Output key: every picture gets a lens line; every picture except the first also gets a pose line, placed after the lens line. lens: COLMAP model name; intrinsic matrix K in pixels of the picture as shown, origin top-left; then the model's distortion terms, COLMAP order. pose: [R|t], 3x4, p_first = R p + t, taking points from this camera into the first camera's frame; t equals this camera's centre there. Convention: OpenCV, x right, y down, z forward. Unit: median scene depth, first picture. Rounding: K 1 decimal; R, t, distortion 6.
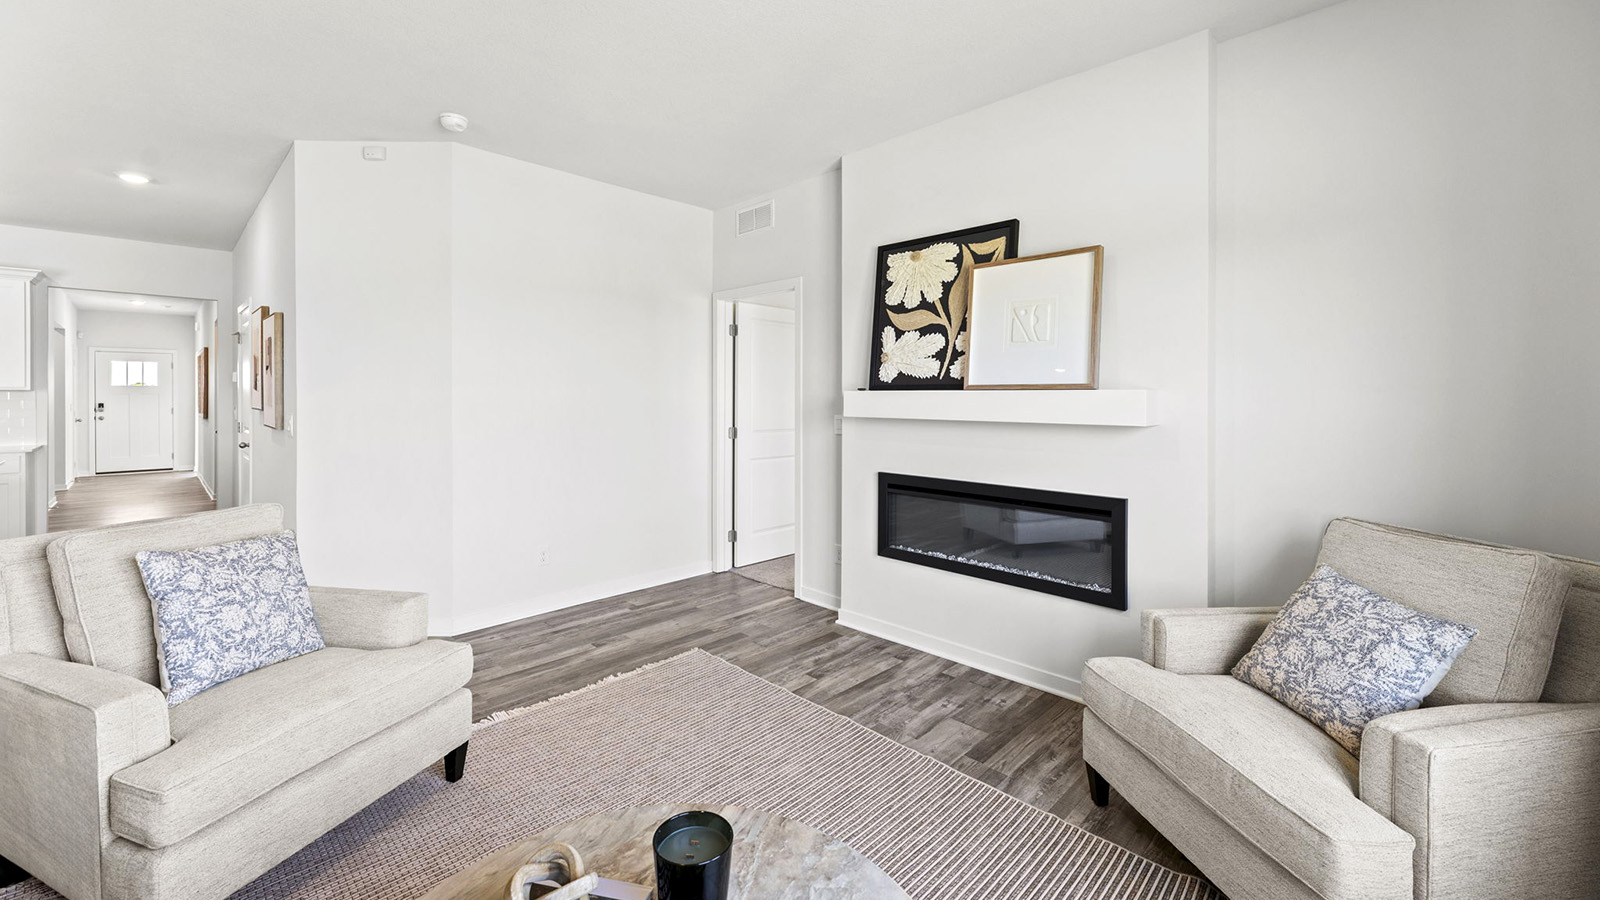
lens RADIAL K [[646.1, 0, 789.1], [0, 646.1, 398.3], [0, 0, 1]] dist [0.004164, -0.000551]
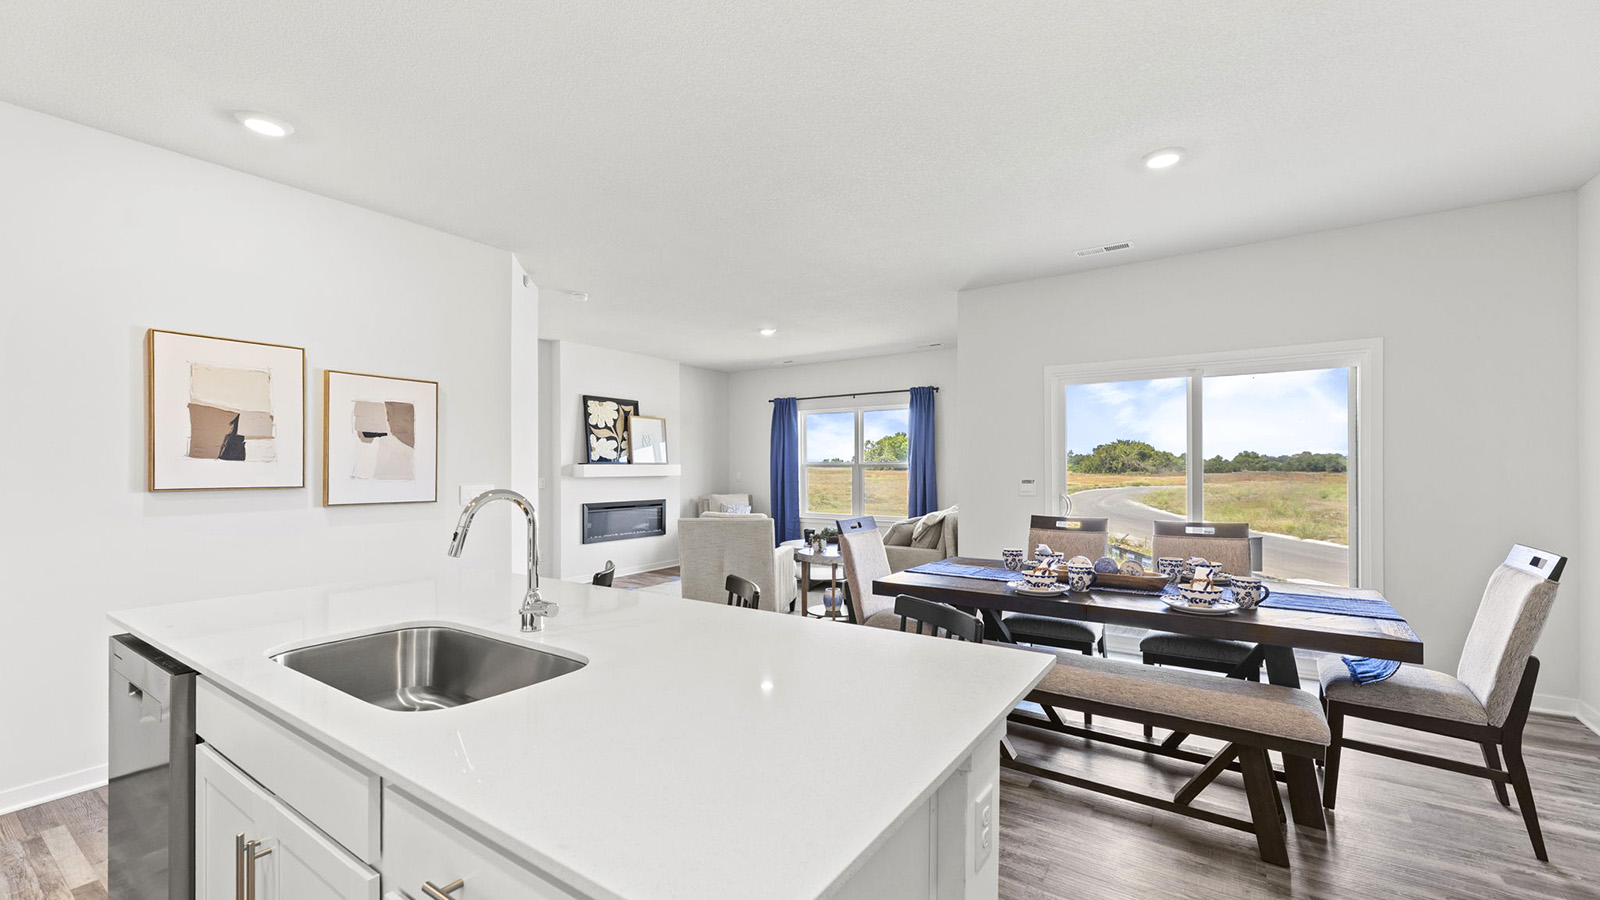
lens RADIAL K [[646.1, 0, 798.7], [0, 646.1, 470.5], [0, 0, 1]] dist [0.004164, -0.000551]
pose [[-0.181086, -0.006128, 0.983448, -2.140289], [0.007052, 0.999947, 0.007529, -0.002919], [-0.983442, 0.008298, -0.181033, 0.735045]]
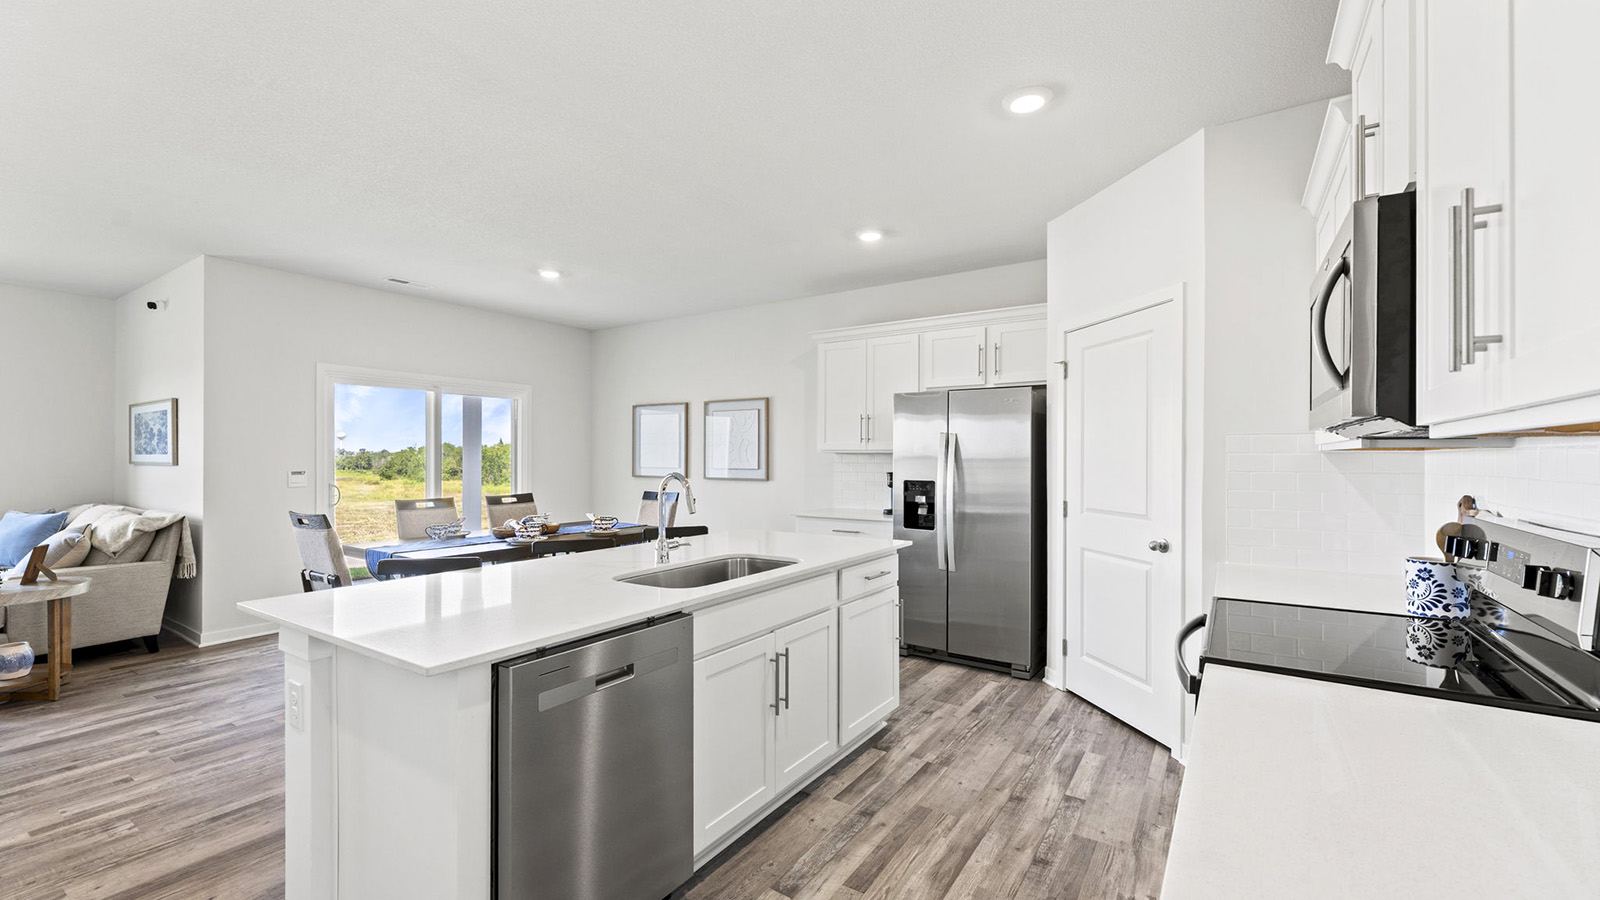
lens RADIAL K [[646.1, 0, 788.9], [0, 646.1, 466.7], [0, 0, 1]] dist [0.004164, -0.000551]
pose [[-0.981993, -0.002534, -0.188898, -1.626179], [-0.005645, 0.999857, 0.015934, -0.006021], [0.188831, 0.016714, -0.981867, 1.640504]]
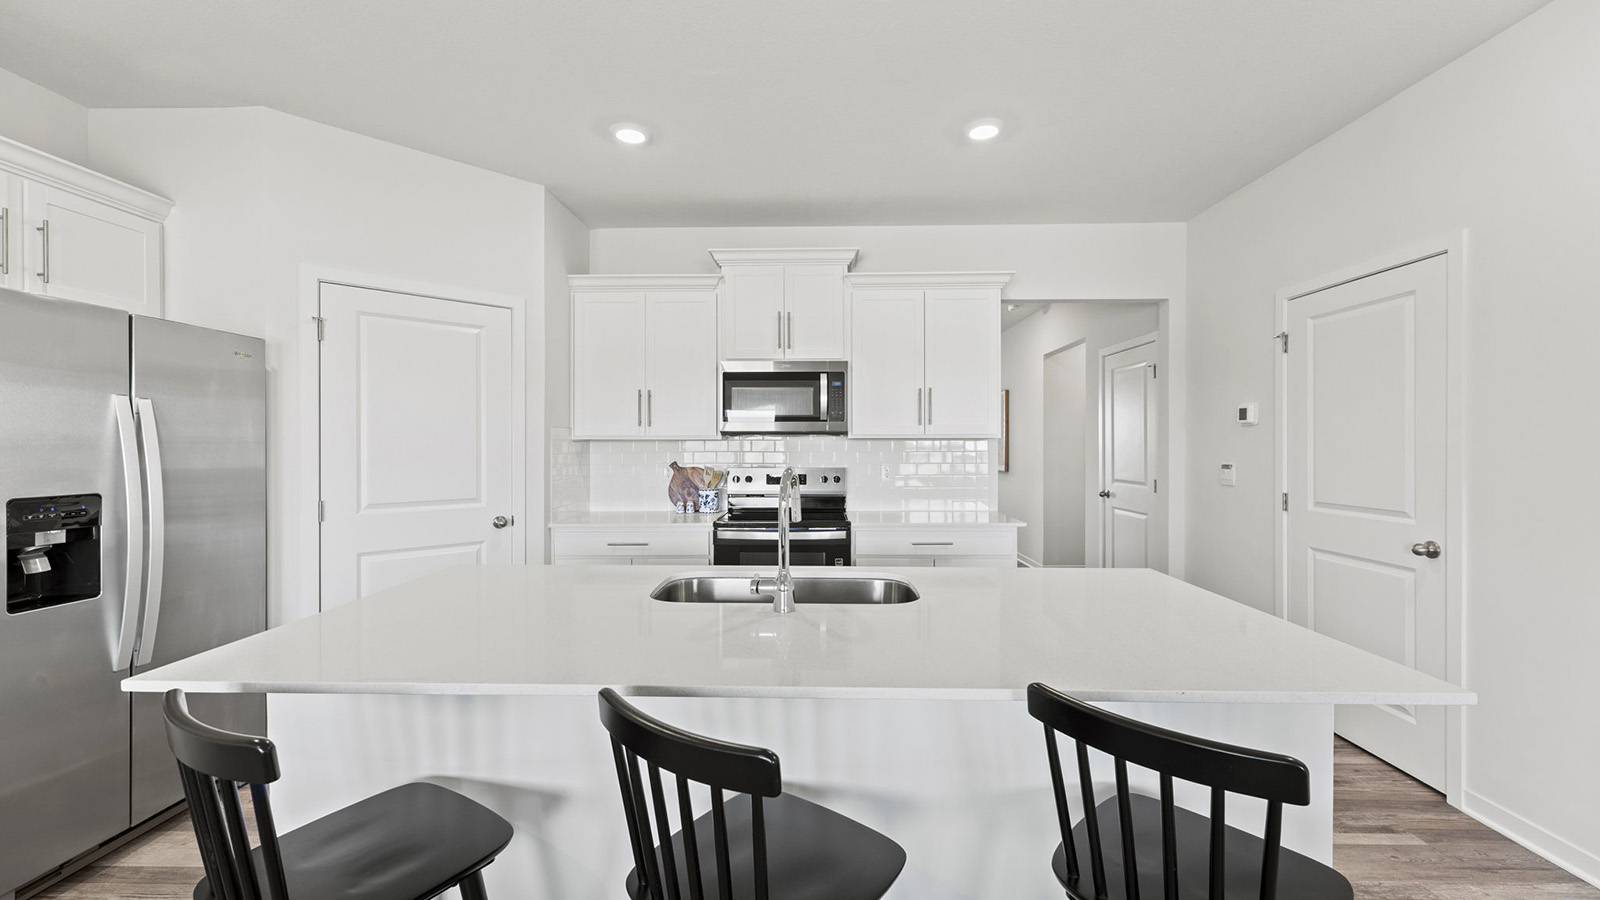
lens RADIAL K [[646.1, 0, 802.5], [0, 646.1, 444.9], [0, 0, 1]] dist [0.004164, -0.000551]
pose [[0.691377, -0.000716, -0.722494, -1.247698], [-0.001643, 0.999995, -0.002563, -0.004742], [0.722492, 0.002960, 0.691373, 0.525873]]
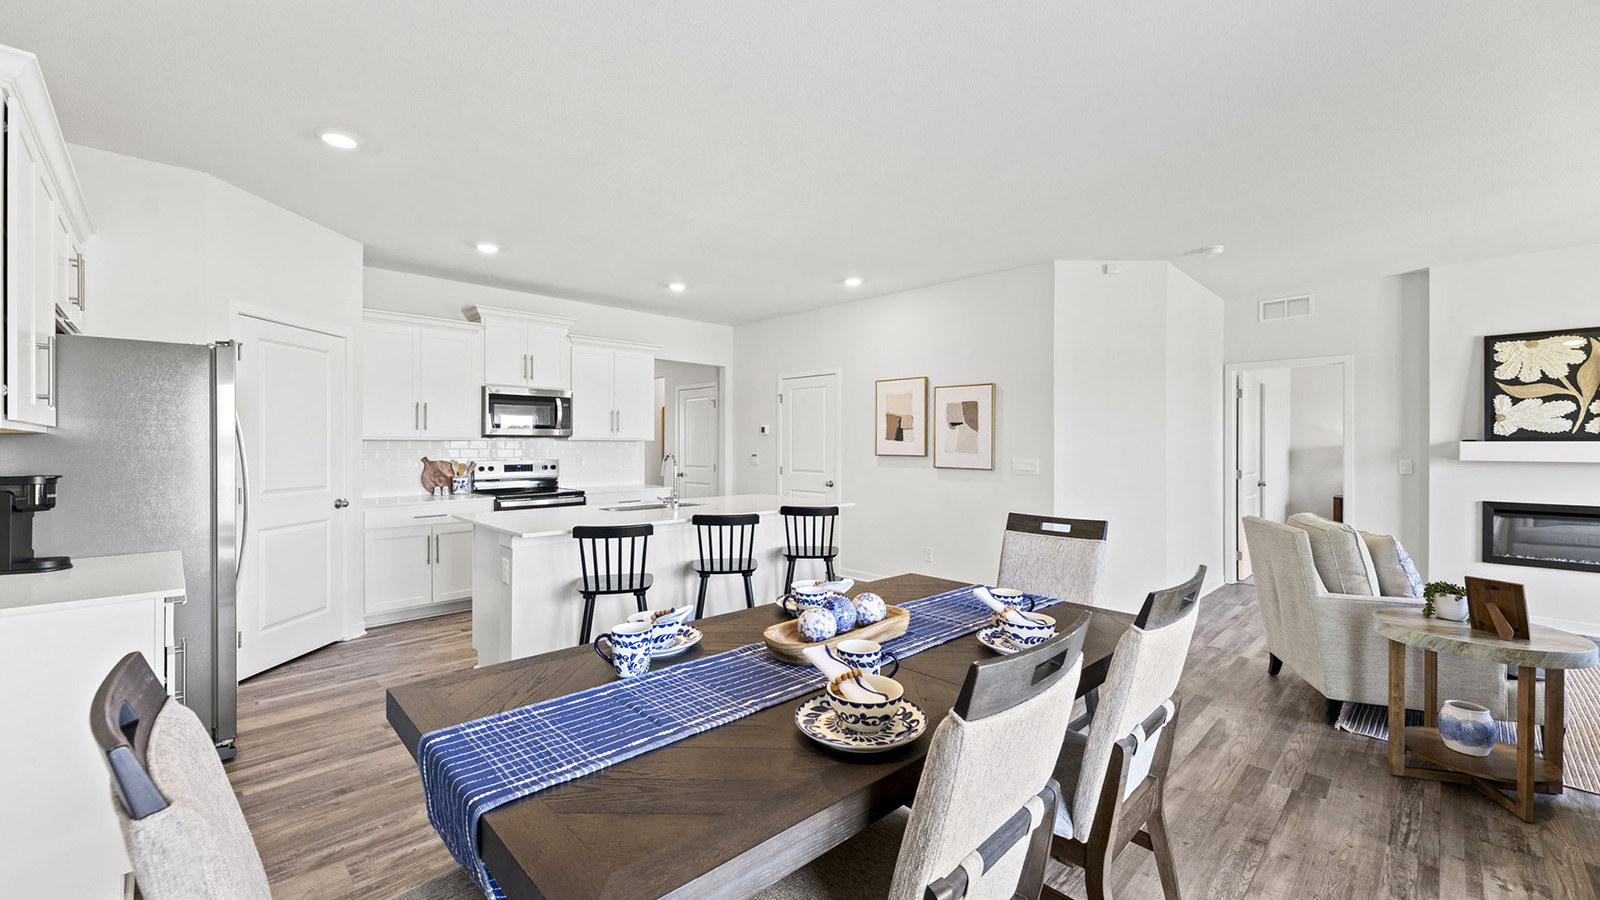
lens RADIAL K [[646.1, 0, 805.4], [0, 646.1, 438.4], [0, 0, 1]] dist [0.004164, -0.000551]
pose [[1.000000, -0.000018, 0.000015, -1.368968], [0.000019, 0.999893, -0.014613, 0.002122], [-0.000015, 0.014613, 0.999893, -0.393095]]
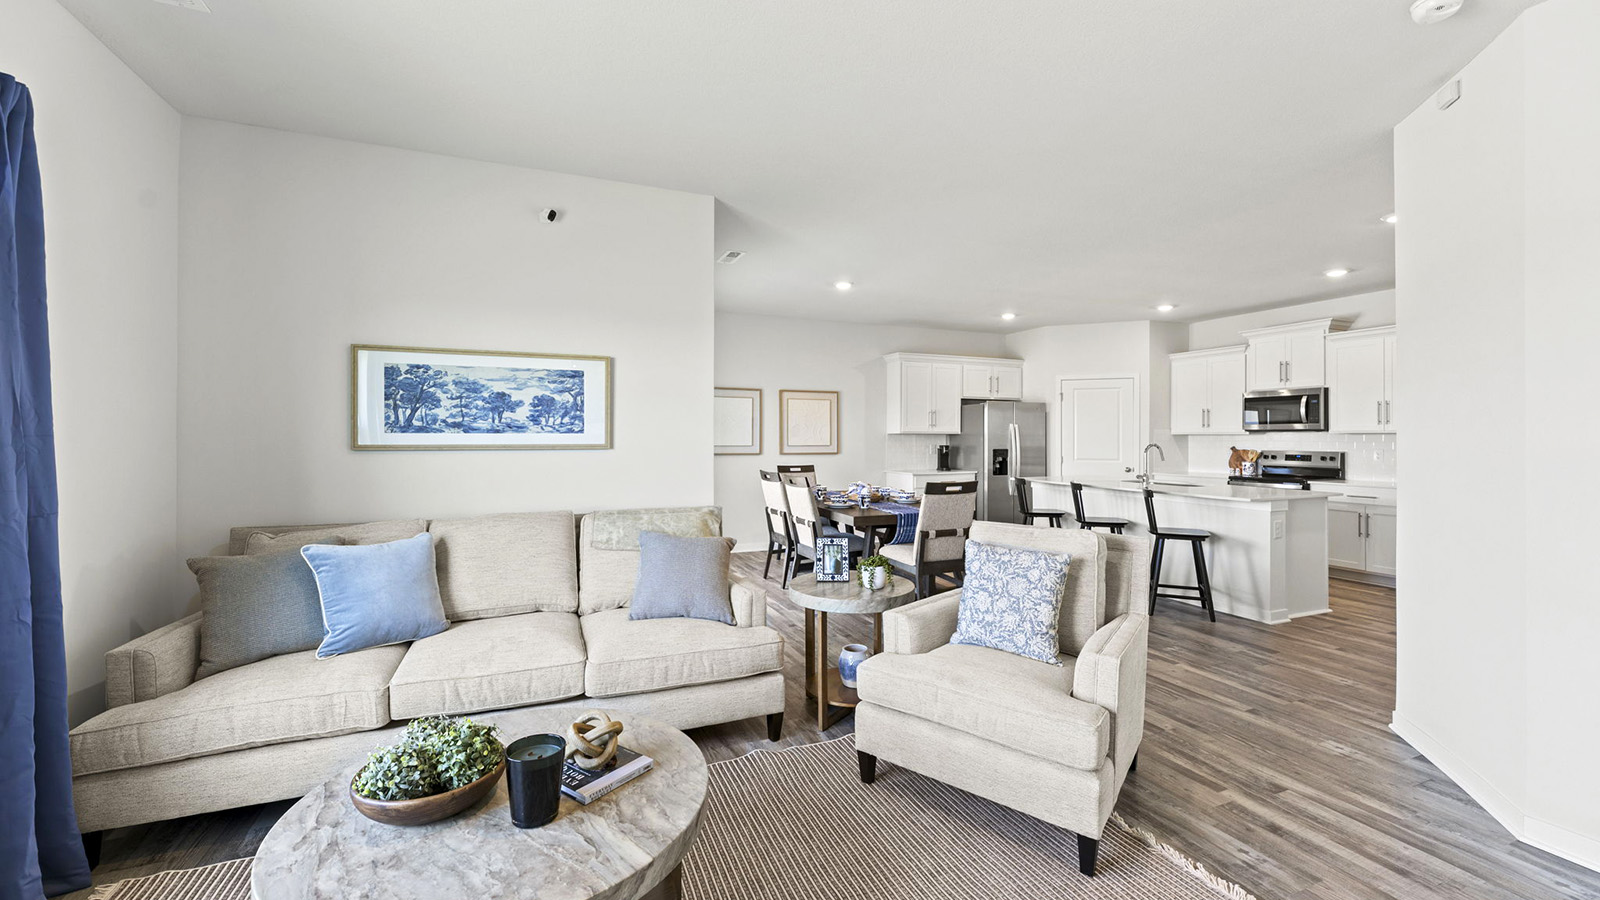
lens RADIAL K [[646.1, 0, 806.7], [0, 646.1, 440.9], [0, 0, 1]] dist [0.004164, -0.000551]
pose [[-0.366247, 0.003632, -0.930511, 0.298025], [-0.004967, 0.999971, 0.005859, -0.000370], [0.930504, 0.006768, -0.366218, 0.650546]]
